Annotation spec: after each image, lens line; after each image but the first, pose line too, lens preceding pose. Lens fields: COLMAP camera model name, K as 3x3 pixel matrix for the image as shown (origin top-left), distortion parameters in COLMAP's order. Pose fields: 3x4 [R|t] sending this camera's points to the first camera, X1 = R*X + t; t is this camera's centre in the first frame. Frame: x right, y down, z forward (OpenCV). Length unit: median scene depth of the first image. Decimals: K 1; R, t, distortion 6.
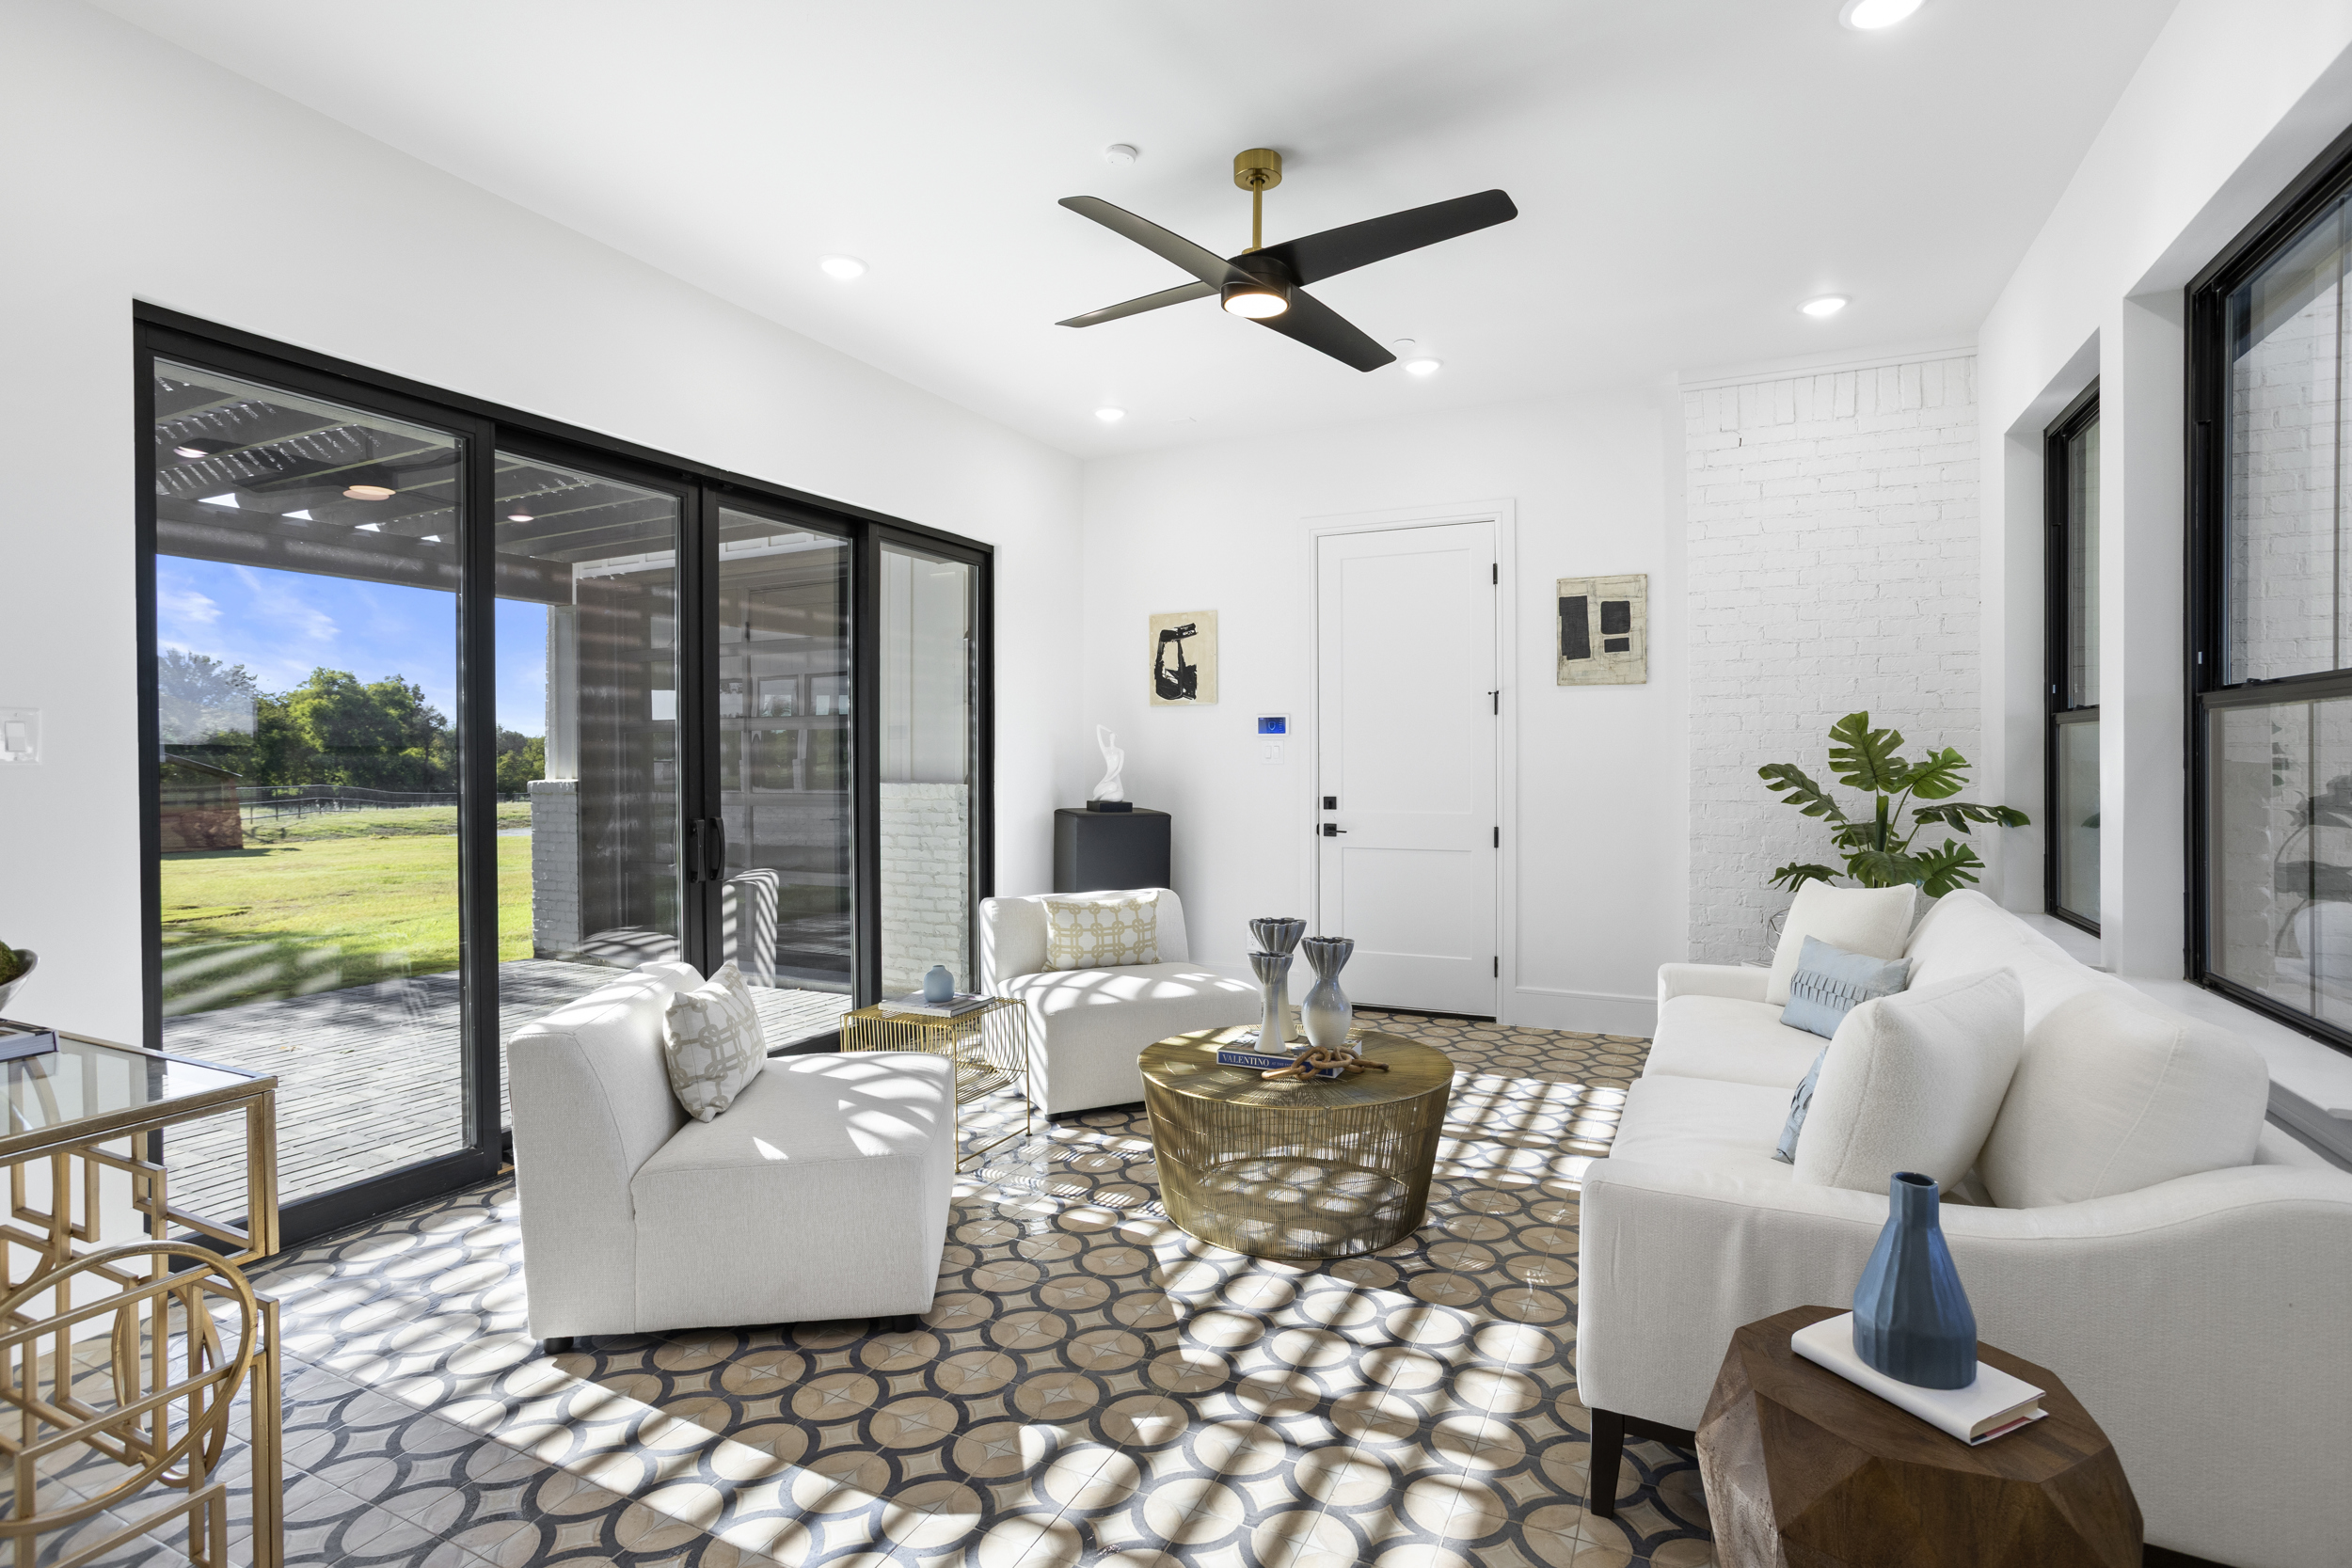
lens RADIAL K [[1132.1, 0, 1178.2], [0, 1132.1, 766.2], [0, 0, 1]] dist [-0.042140, 0.026143]
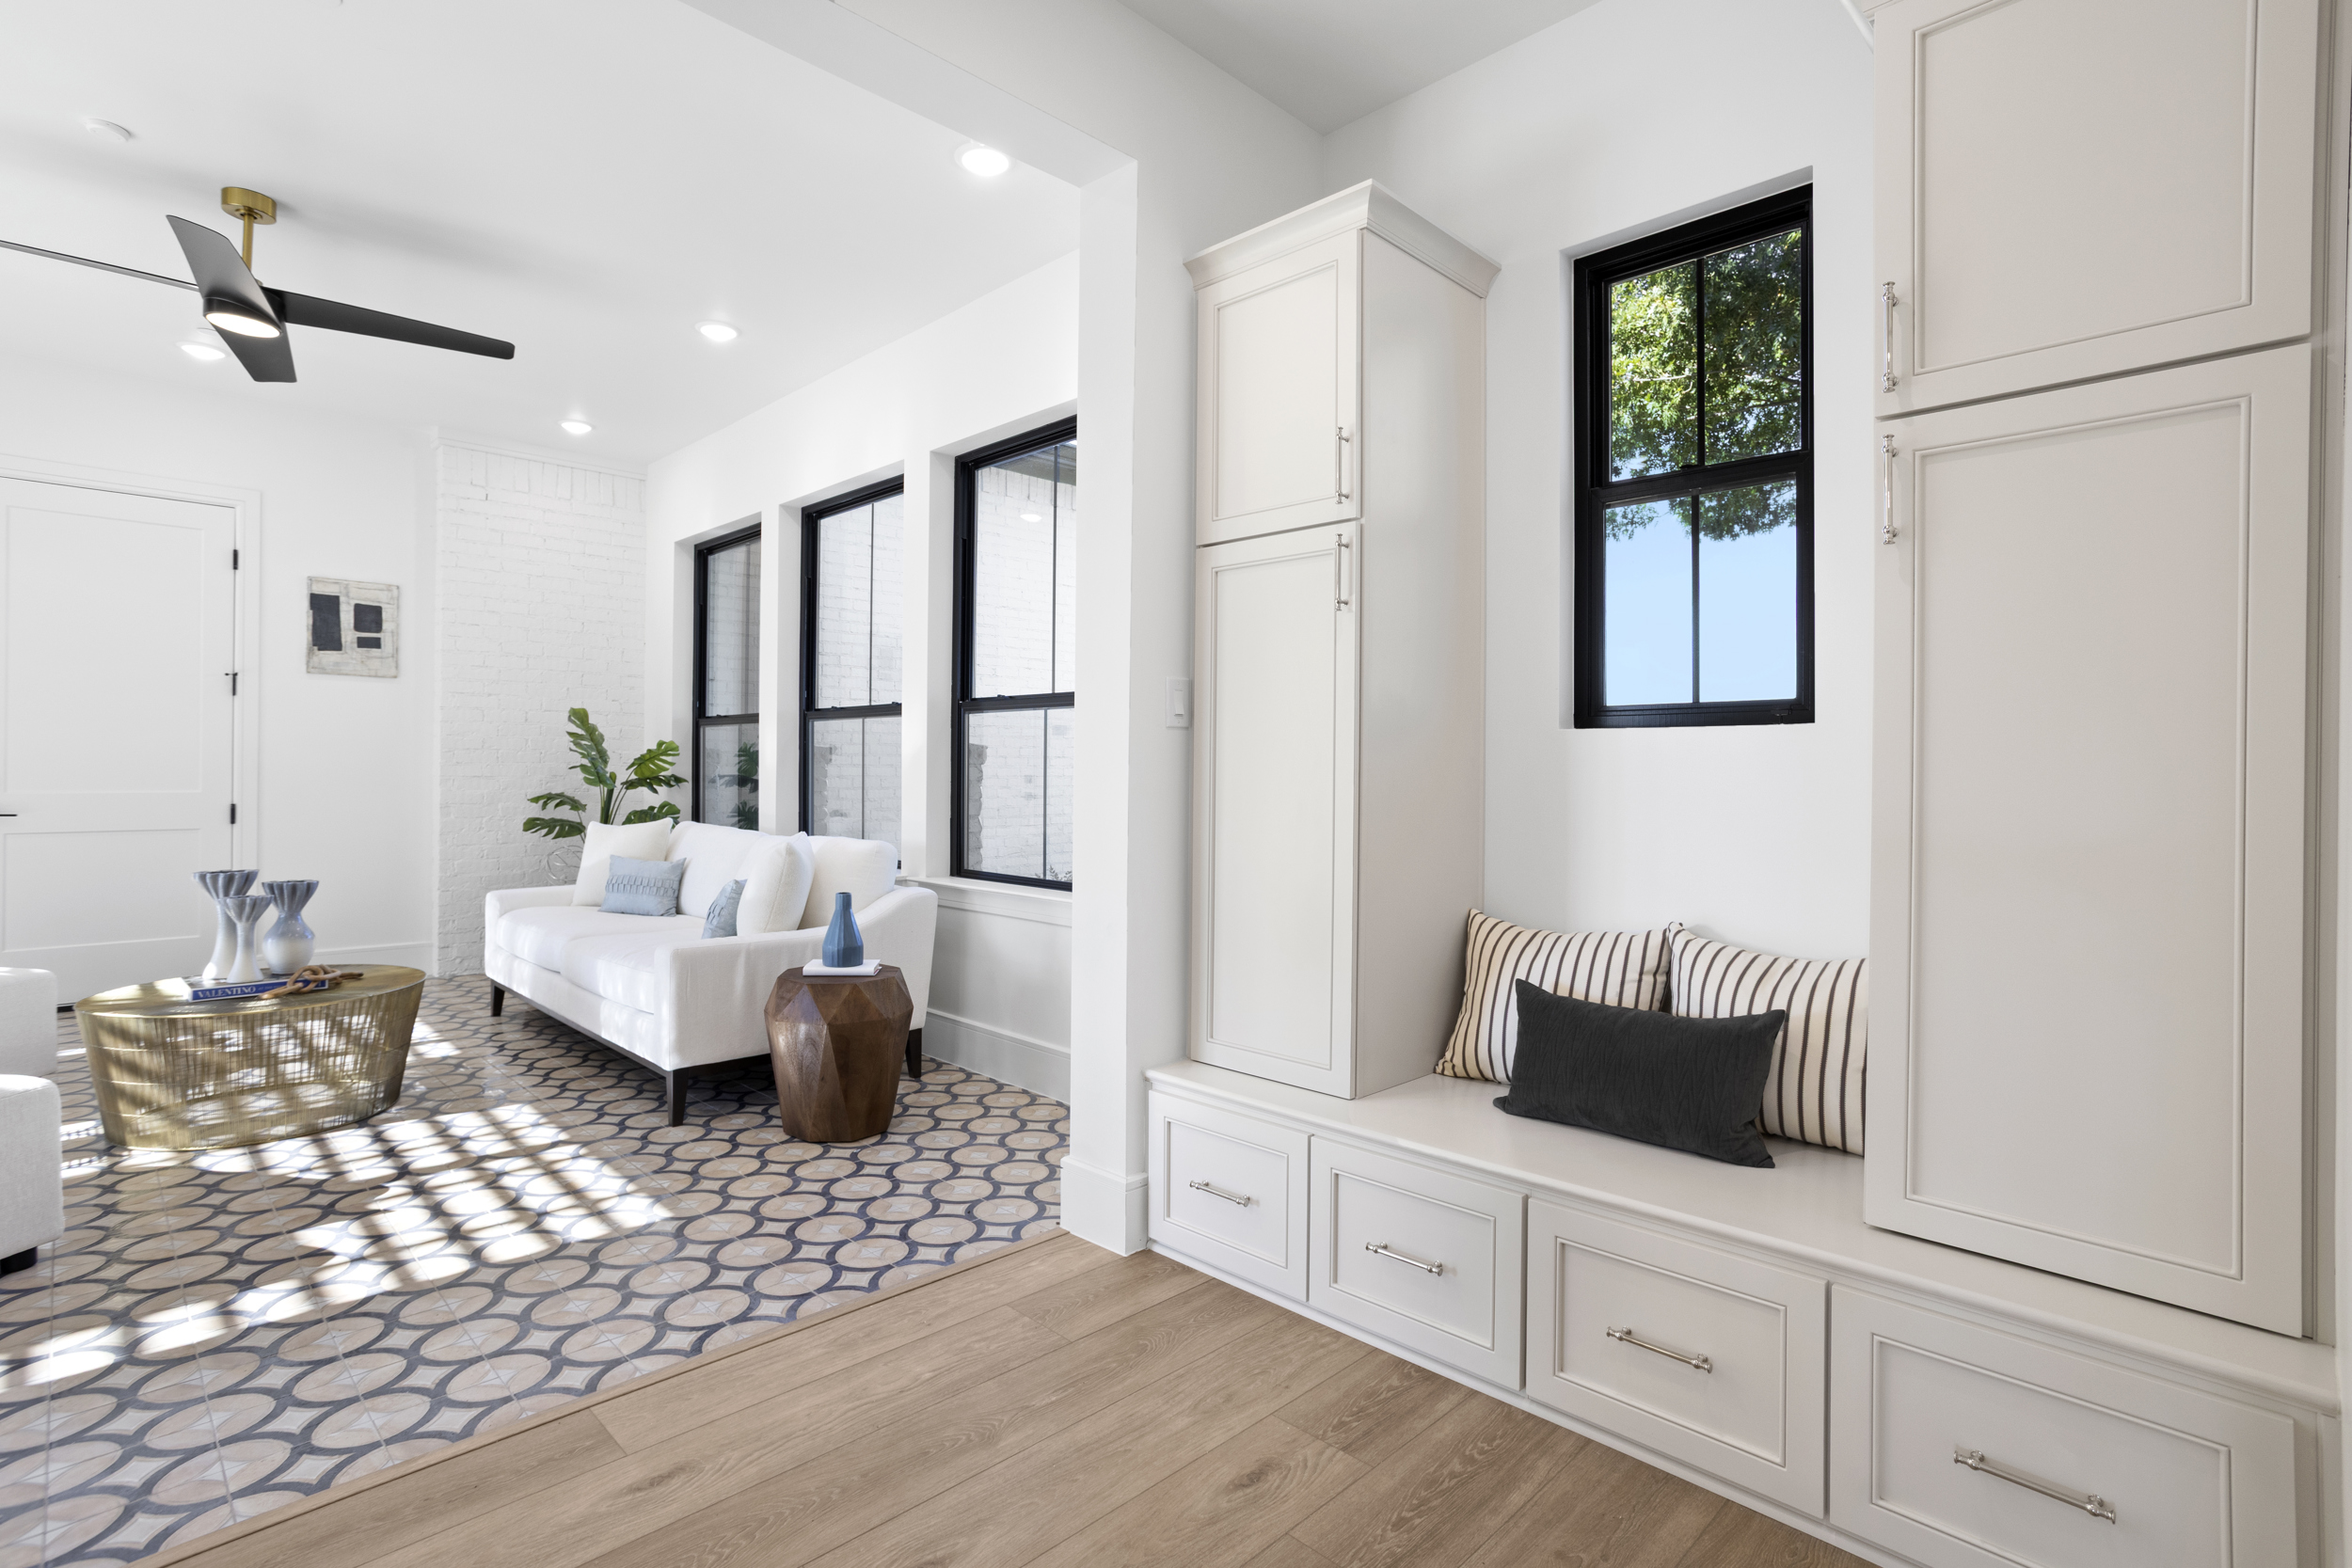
lens RADIAL K [[1132.1, 0, 1178.2], [0, 1132.1, 766.2], [0, 0, 1]] dist [-0.042140, 0.026143]
pose [[0.326406, 0.009955, 0.945177, -0.421966], [-0.005568, 0.999947, -0.008609, 0.024347], [-0.945213, -0.002453, 0.326444, -0.157915]]
